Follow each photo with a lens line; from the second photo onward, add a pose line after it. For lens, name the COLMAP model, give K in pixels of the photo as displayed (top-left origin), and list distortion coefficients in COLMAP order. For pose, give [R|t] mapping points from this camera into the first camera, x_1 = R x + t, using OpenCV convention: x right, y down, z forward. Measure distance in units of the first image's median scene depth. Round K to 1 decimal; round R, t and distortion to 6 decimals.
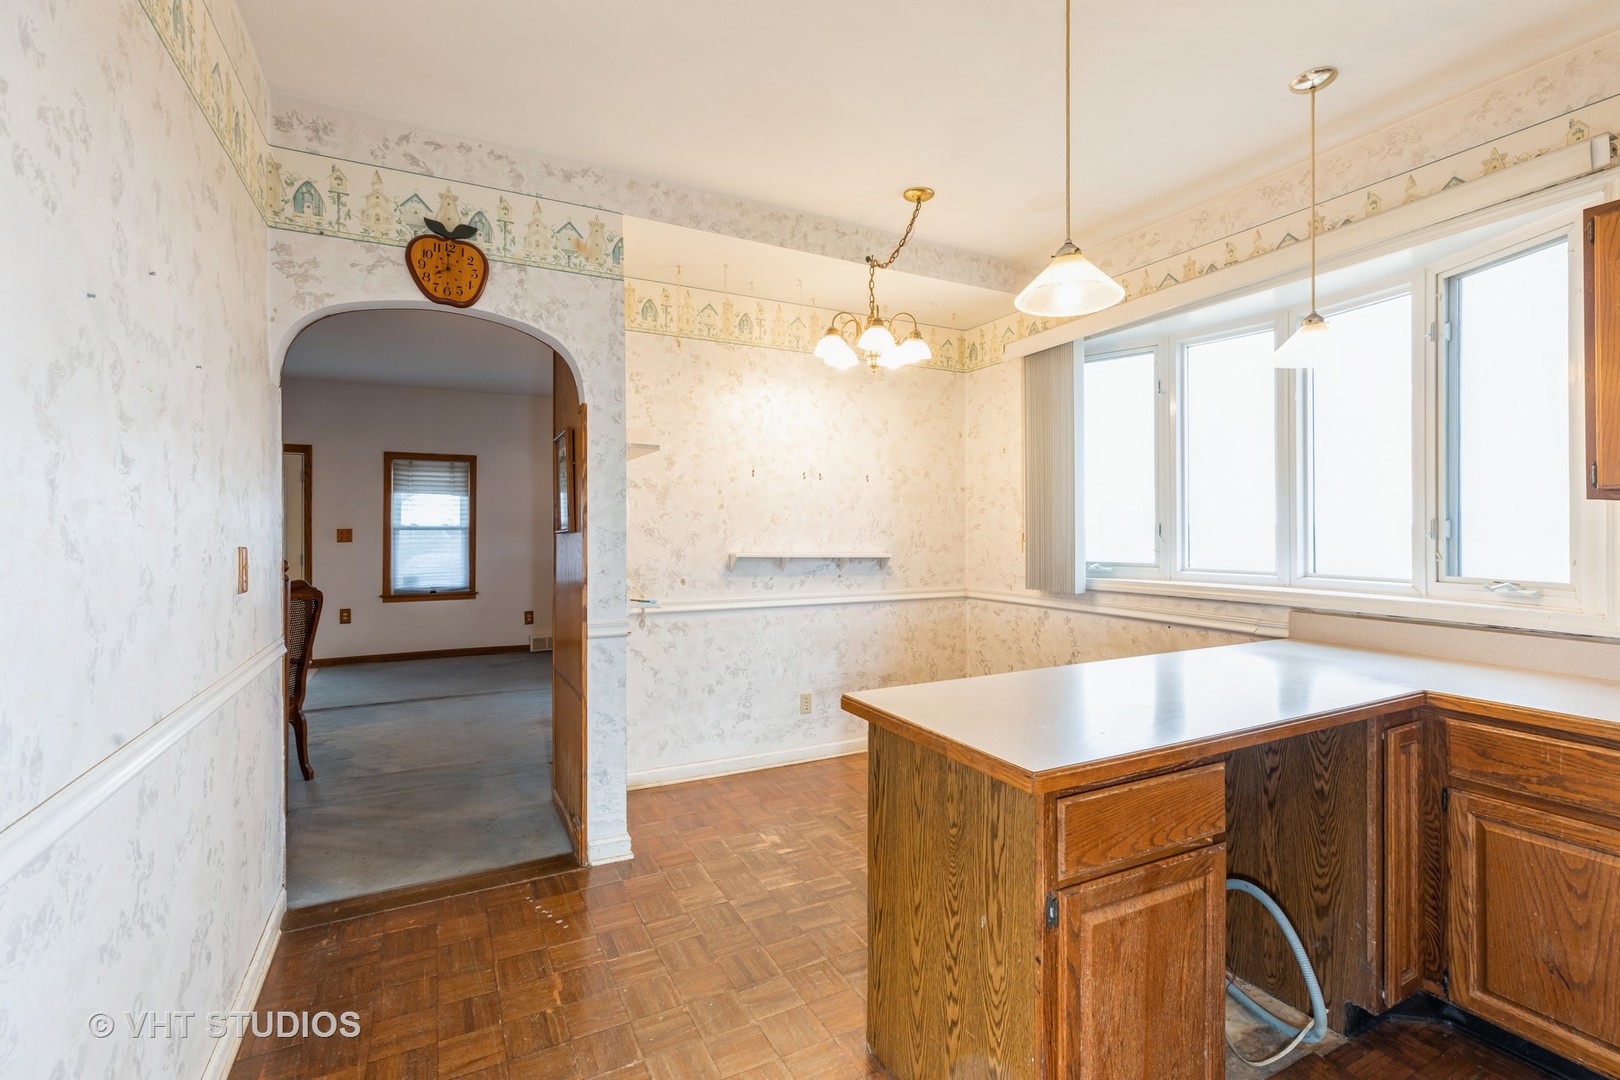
lens RADIAL K [[736.5, 0, 813.4], [0, 736.5, 527.0], [0, 0, 1]] dist [0.005956, 0.000418]
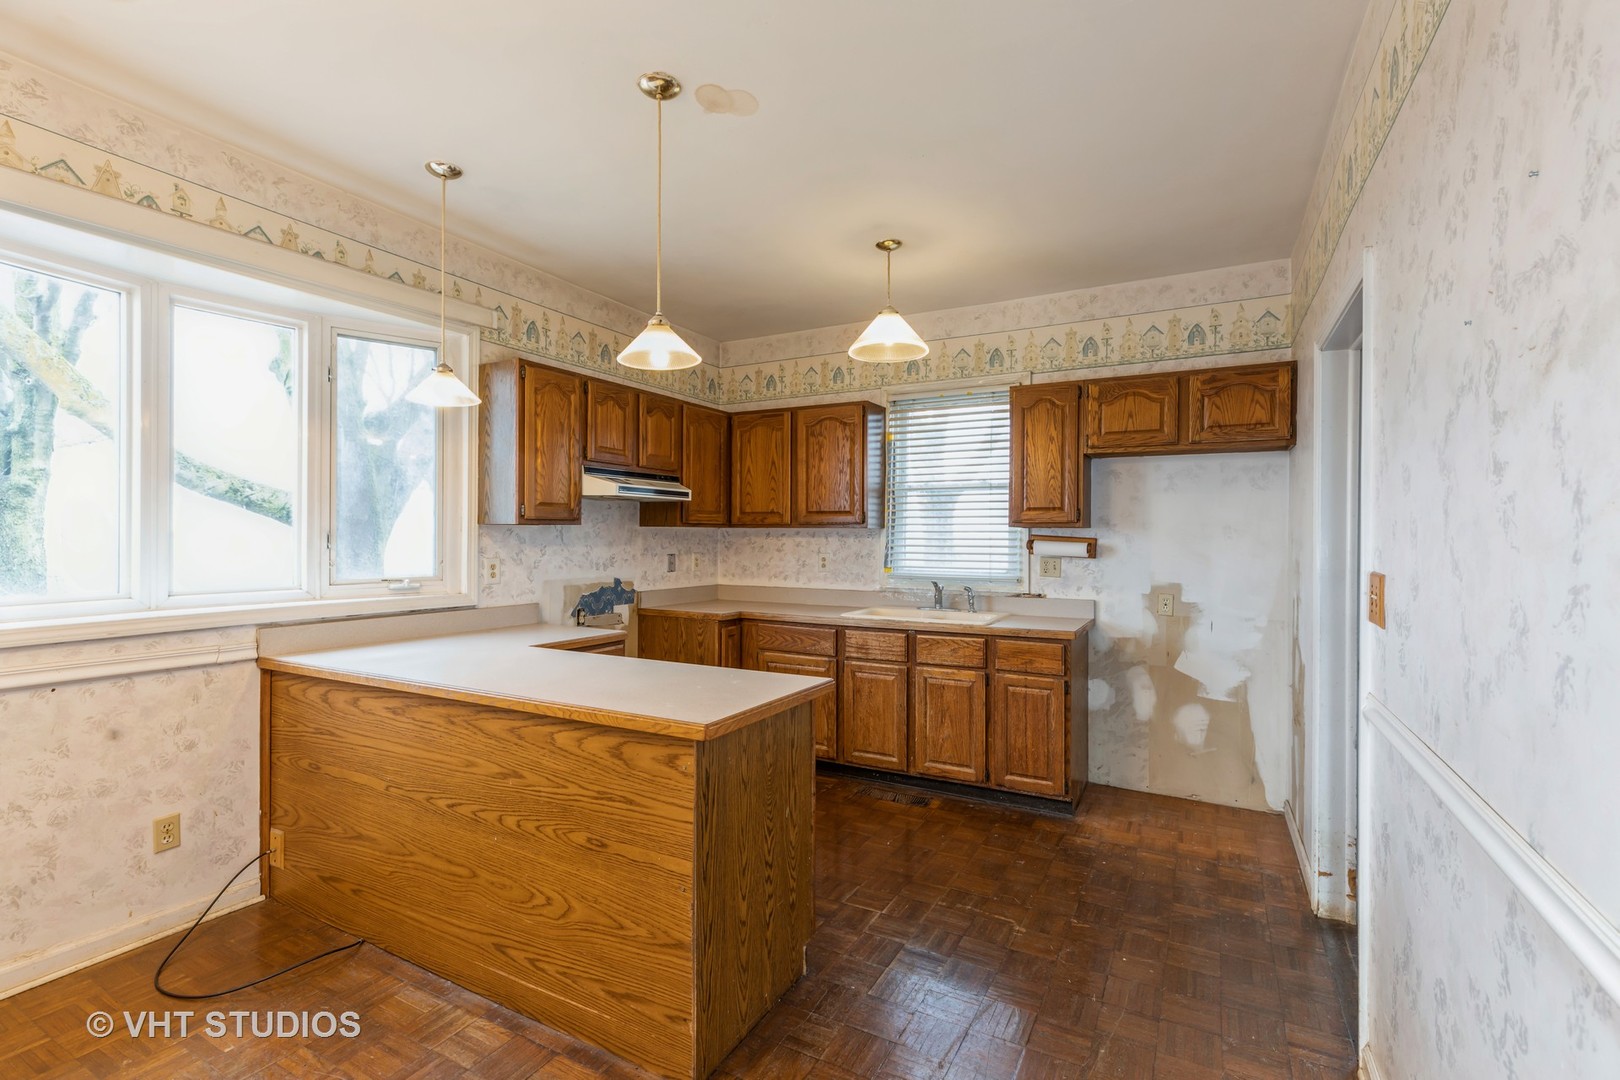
lens RADIAL K [[736.5, 0, 814.1], [0, 736.5, 540.5], [0, 0, 1]] dist [0.005956, 0.000418]
pose [[-0.566034, -0.004434, 0.824370, -0.811058], [-0.002834, 0.999990, 0.003433, -0.006557], [-0.824377, -0.000393, -0.566041, 1.444246]]
